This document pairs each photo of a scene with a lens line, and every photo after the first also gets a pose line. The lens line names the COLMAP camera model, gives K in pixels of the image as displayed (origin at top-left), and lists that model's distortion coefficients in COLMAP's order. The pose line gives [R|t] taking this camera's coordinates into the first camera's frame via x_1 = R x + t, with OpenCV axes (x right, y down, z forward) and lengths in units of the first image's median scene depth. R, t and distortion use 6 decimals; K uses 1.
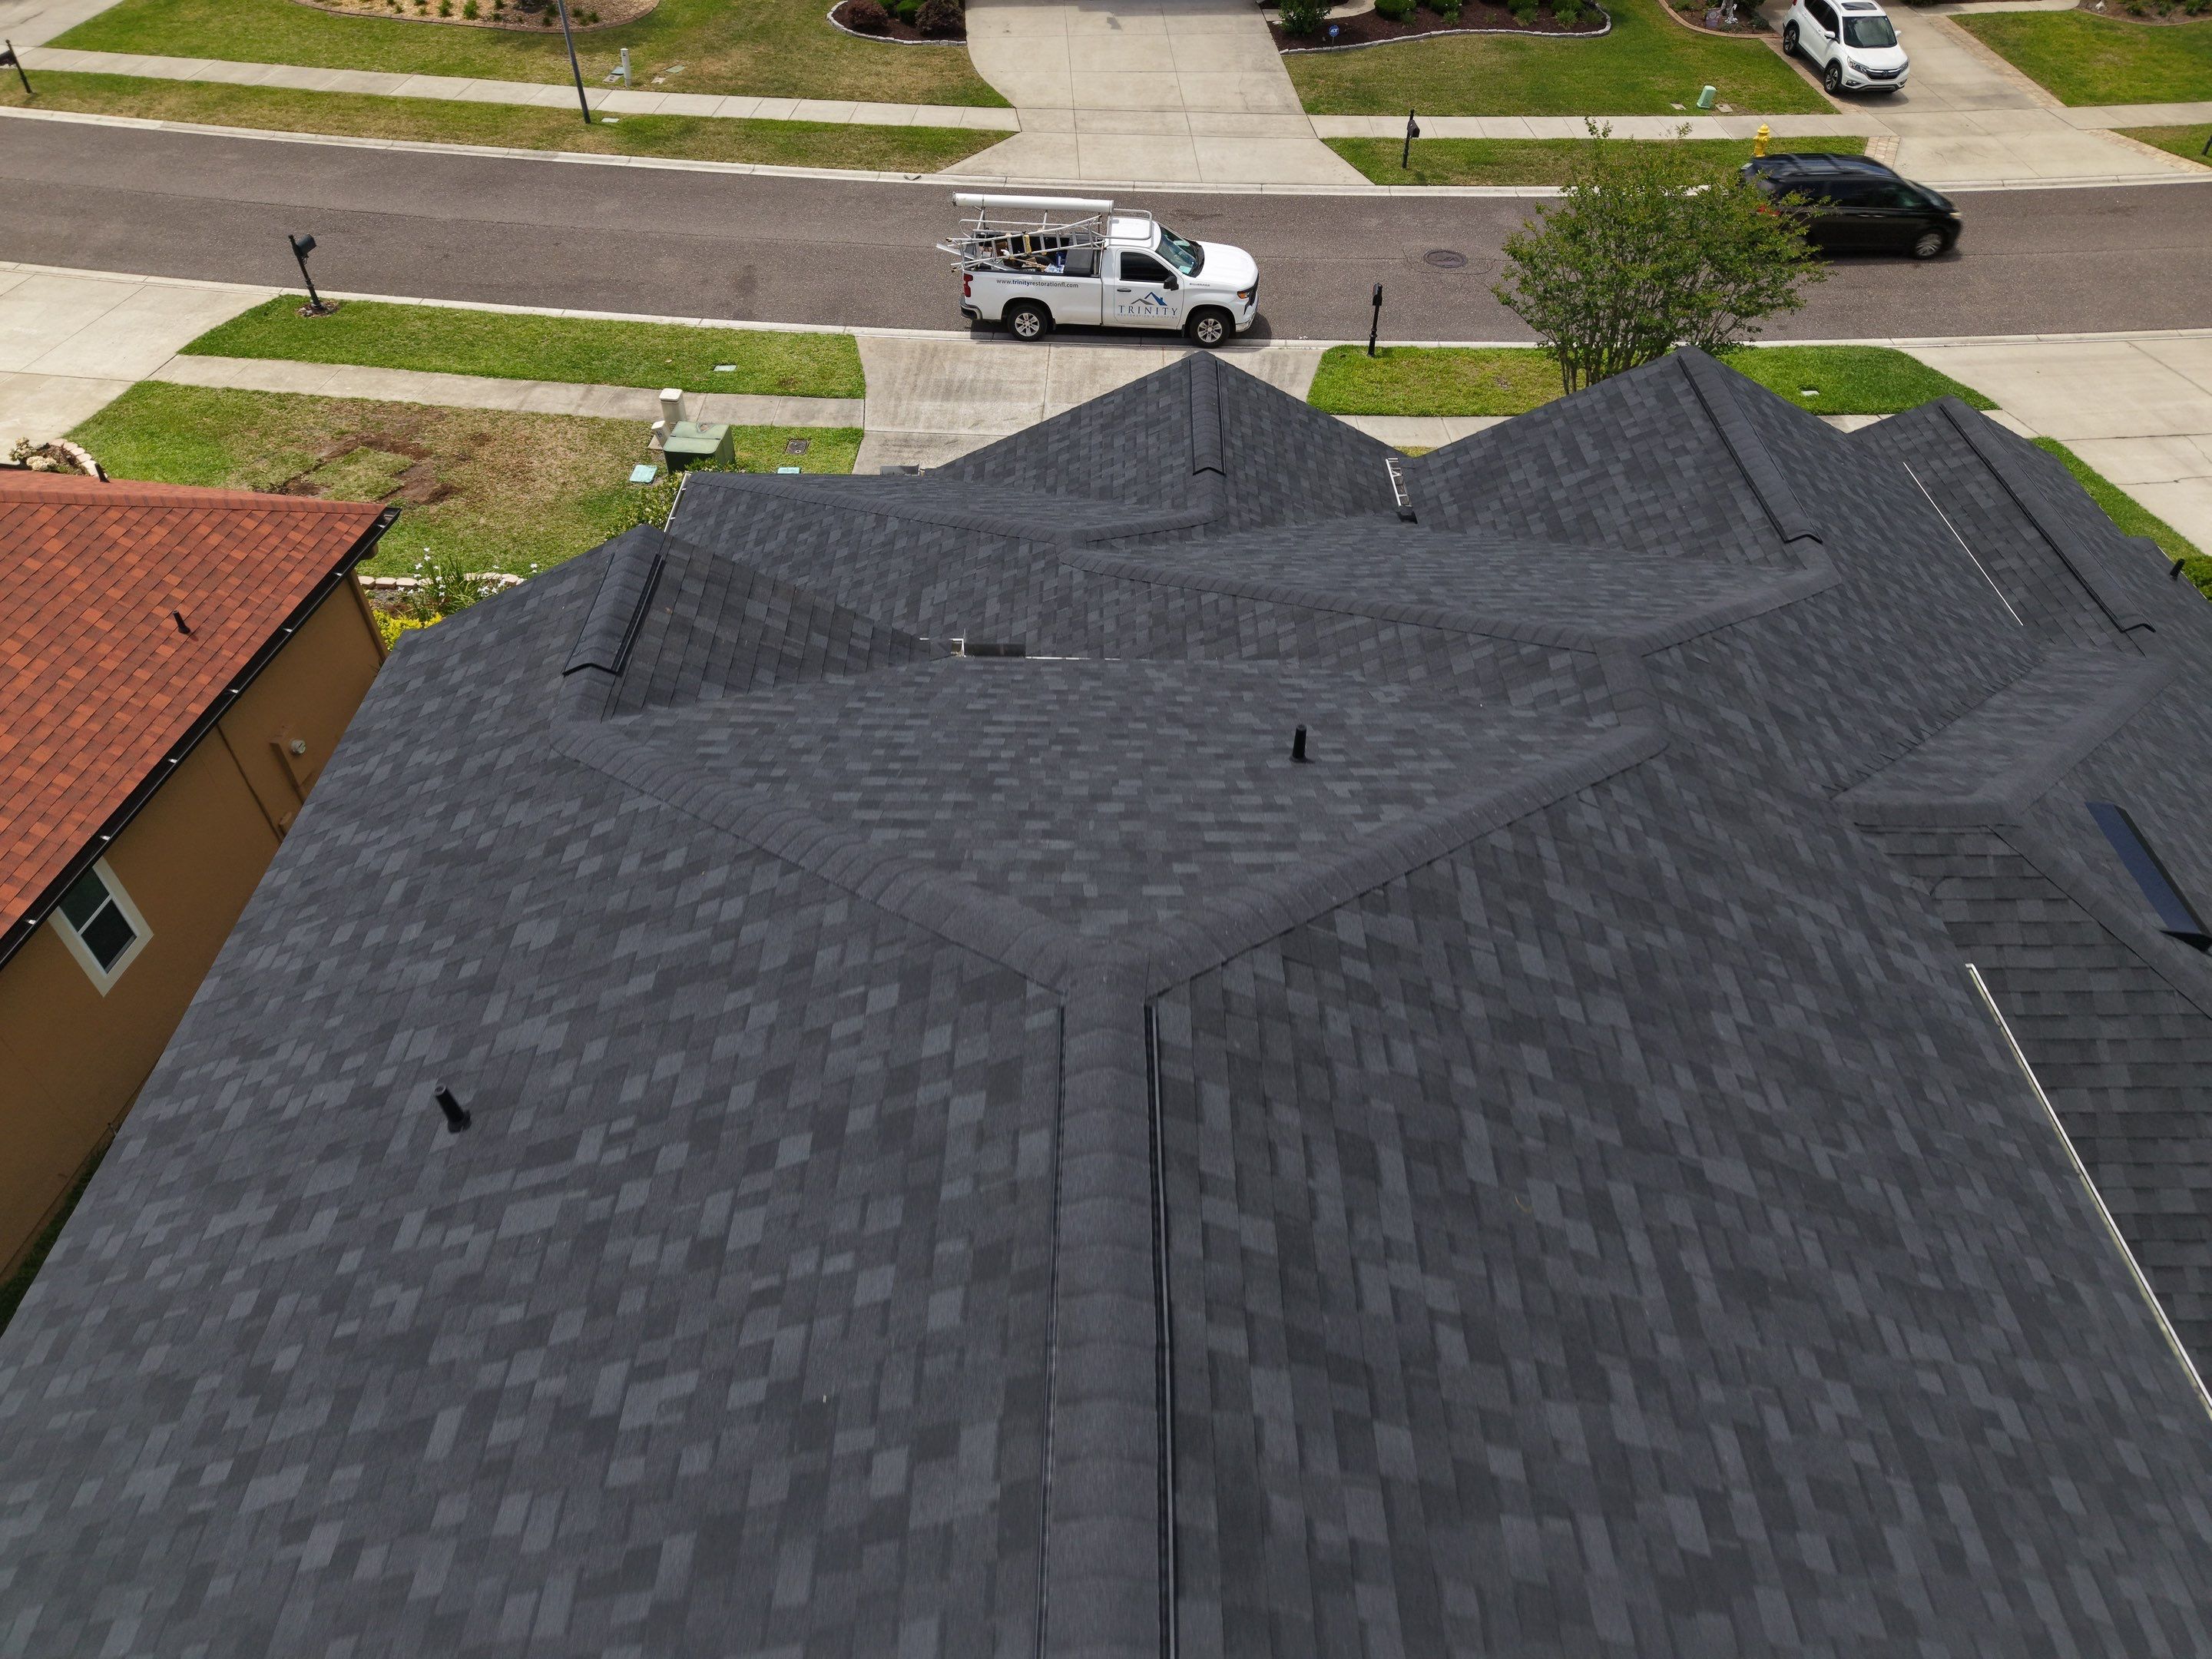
lens RADIAL K [[1497.2, 0, 1106.0], [0, 1497.2, 829.5], [0, 0, 1]] dist [0.025047, -0.027767]
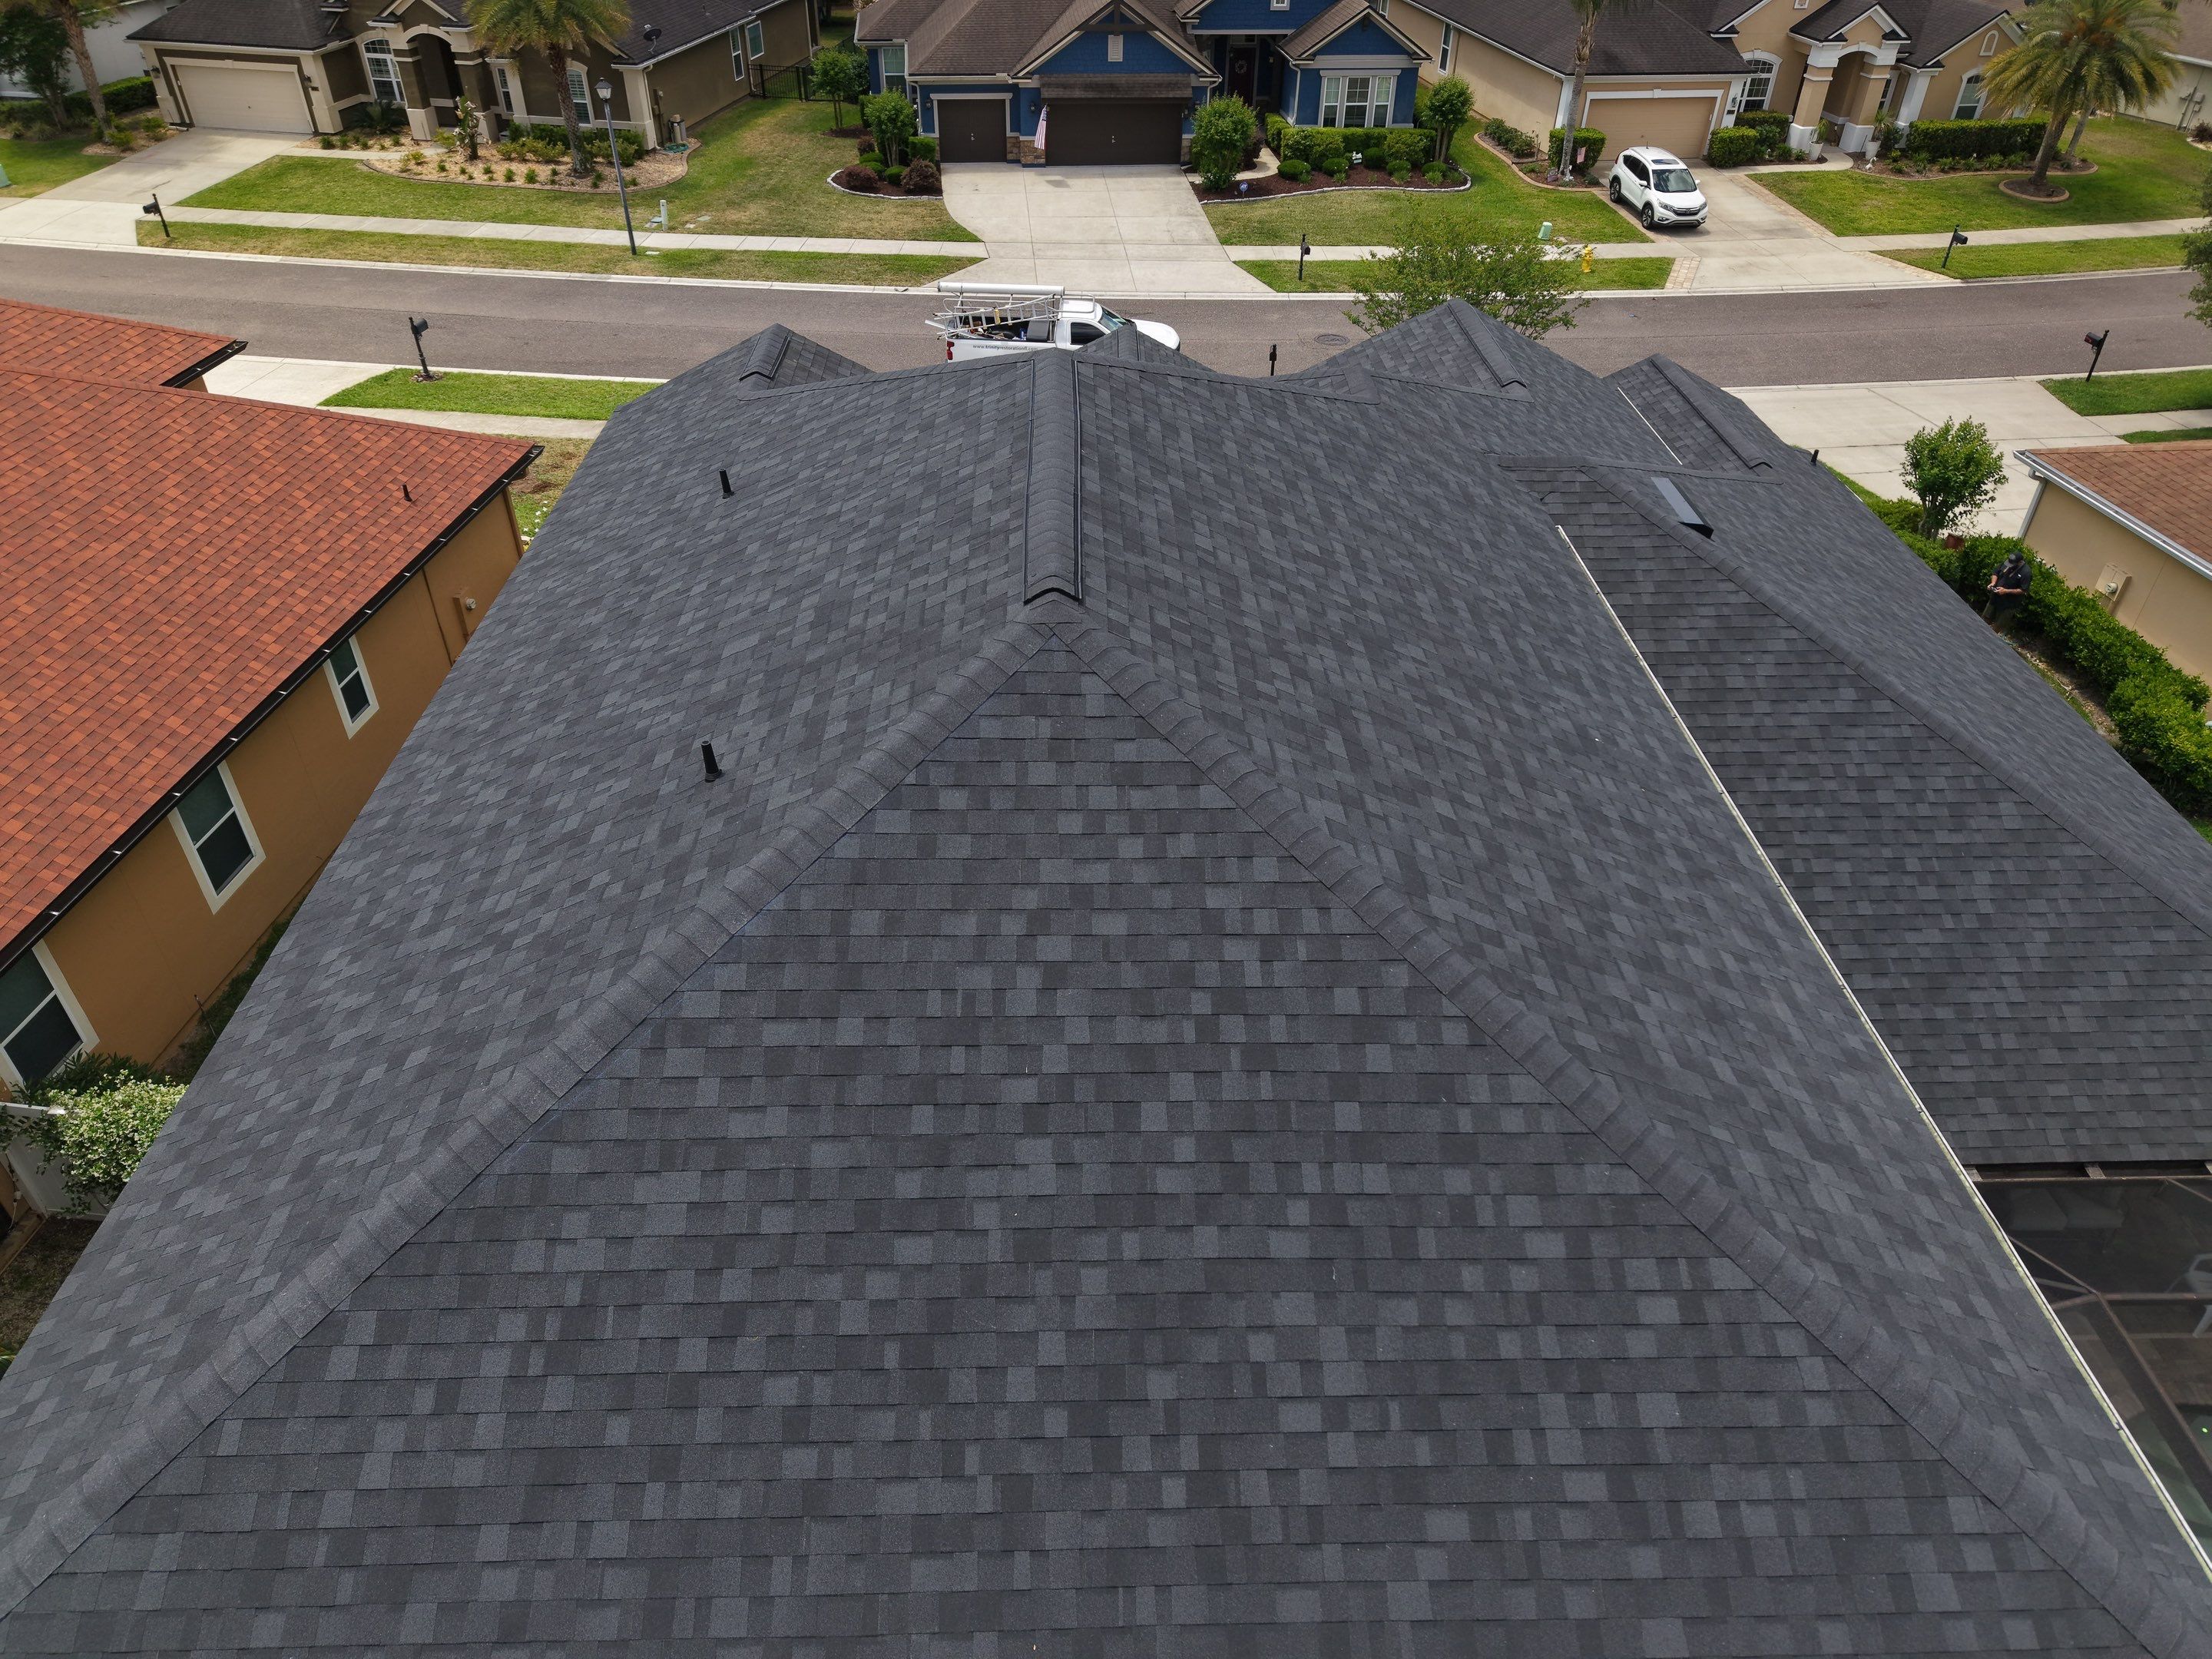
lens RADIAL K [[1495.1, 0, 1106.0], [0, 1495.1, 829.5], [0, 0, 1]] dist [0.035119, -0.055708]
pose [[0.999577, -0.017215, 0.023447, 0.001953], [0.020044, 0.991790, -0.126299, 0.162196], [-0.021080, 0.126715, 0.991715, -0.165540]]
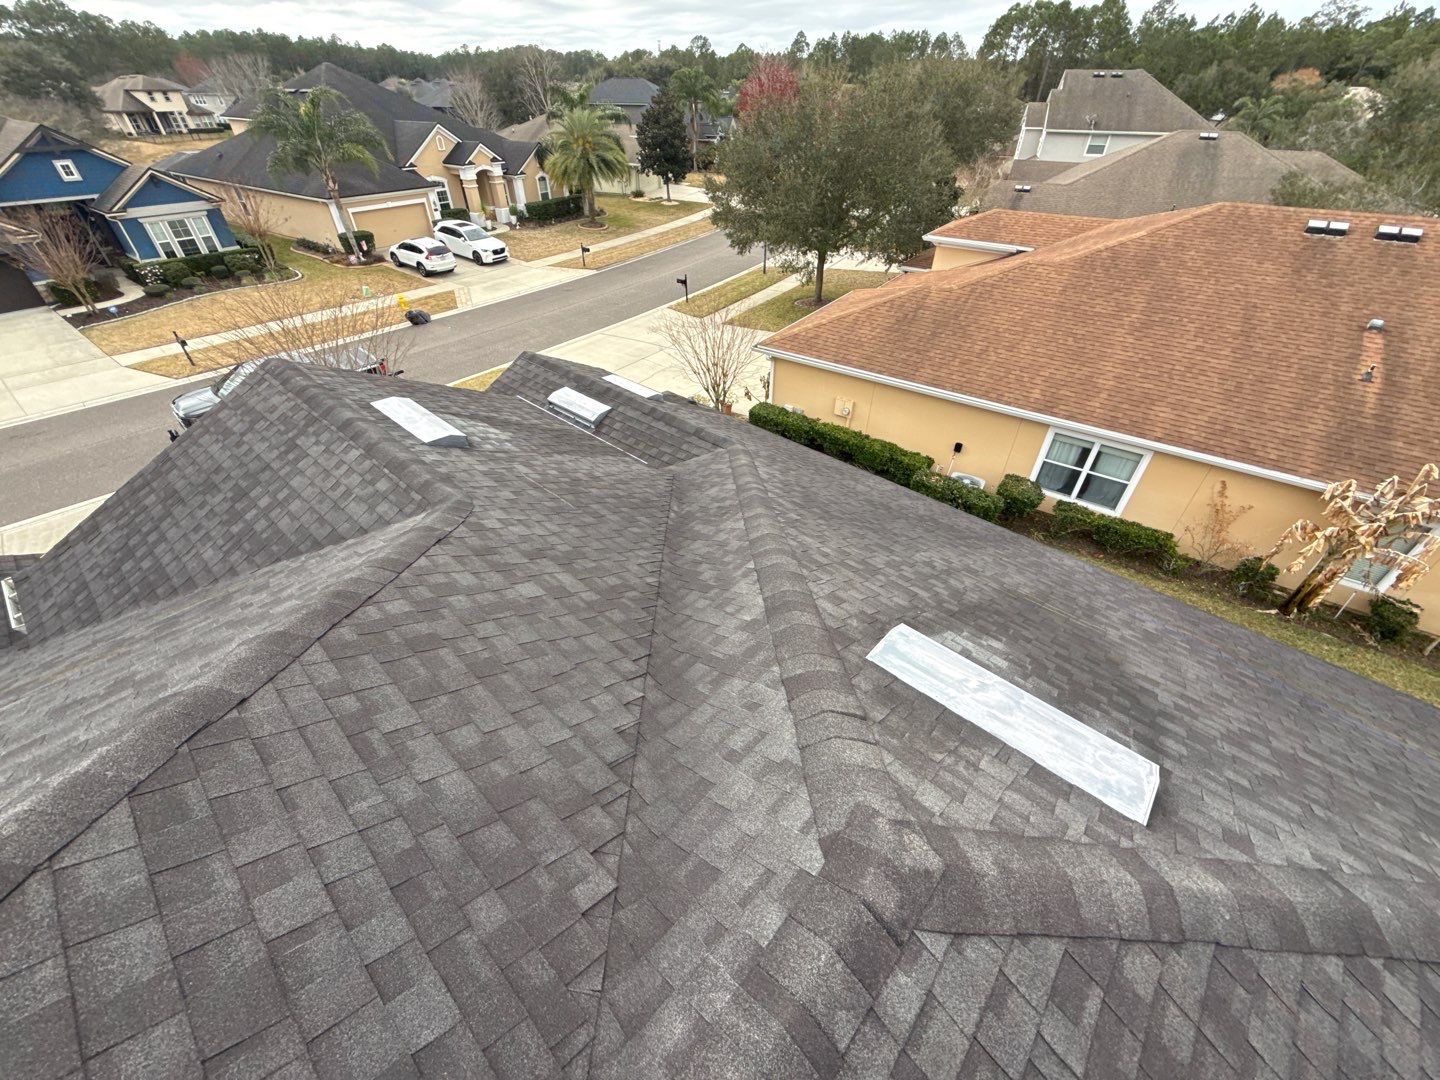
lens RADIAL K [[561.7, 0, 720.0], [0, 561.7, 540.0], [0, 0, 1]] dist [0.000234, 0.000100]
pose [[0.664001, -0.475168, 0.577337, 0.135720], [0.519968, 0.848294, 0.100154, -0.043115], [-0.537341, 0.233694, 0.810340, 0.243579]]
